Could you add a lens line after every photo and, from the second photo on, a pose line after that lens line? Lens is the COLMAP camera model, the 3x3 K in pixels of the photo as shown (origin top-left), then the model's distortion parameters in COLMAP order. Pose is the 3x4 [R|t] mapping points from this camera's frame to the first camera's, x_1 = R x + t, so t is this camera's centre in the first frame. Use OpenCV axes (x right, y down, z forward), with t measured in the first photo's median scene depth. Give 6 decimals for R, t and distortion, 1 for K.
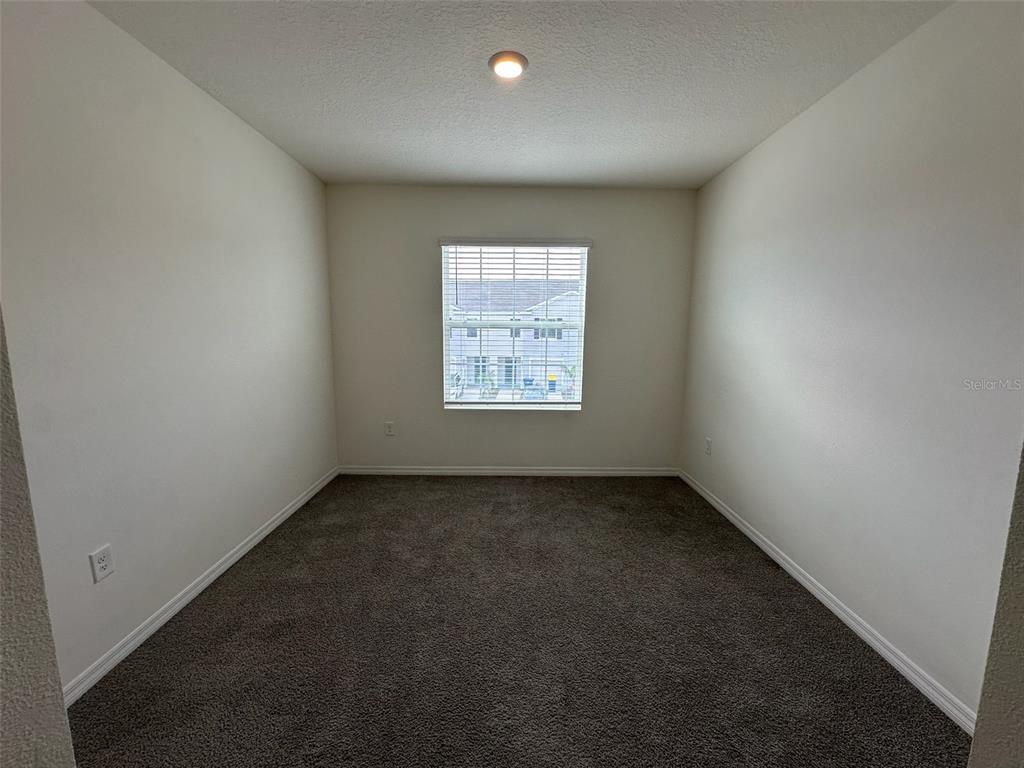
lens RADIAL K [[410.2, 0, 512.0], [0, 410.2, 384.0], [0, 0, 1]] dist [-0.004242, 0.000746]
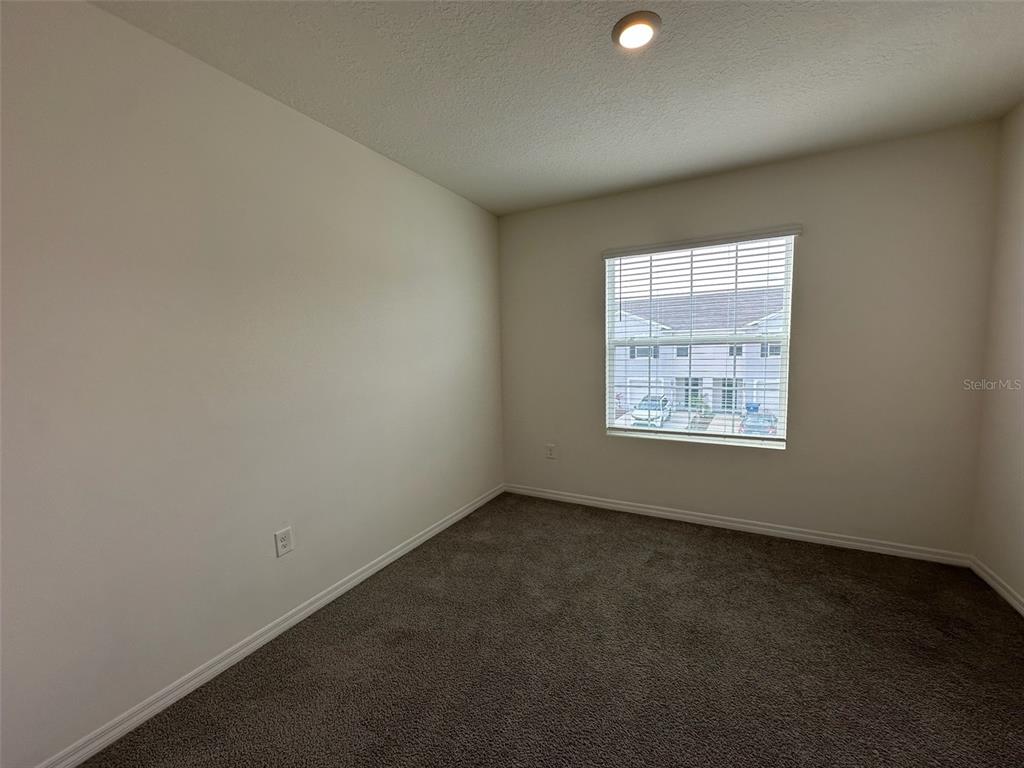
lens RADIAL K [[410.2, 0, 512.0], [0, 410.2, 384.0], [0, 0, 1]] dist [-0.004242, 0.000746]
pose [[0.874528, 0.010352, -0.484864, 0.101297], [-0.034955, 0.998517, -0.041728, -0.008167], [0.483713, 0.053441, 0.873594, 0.103317]]
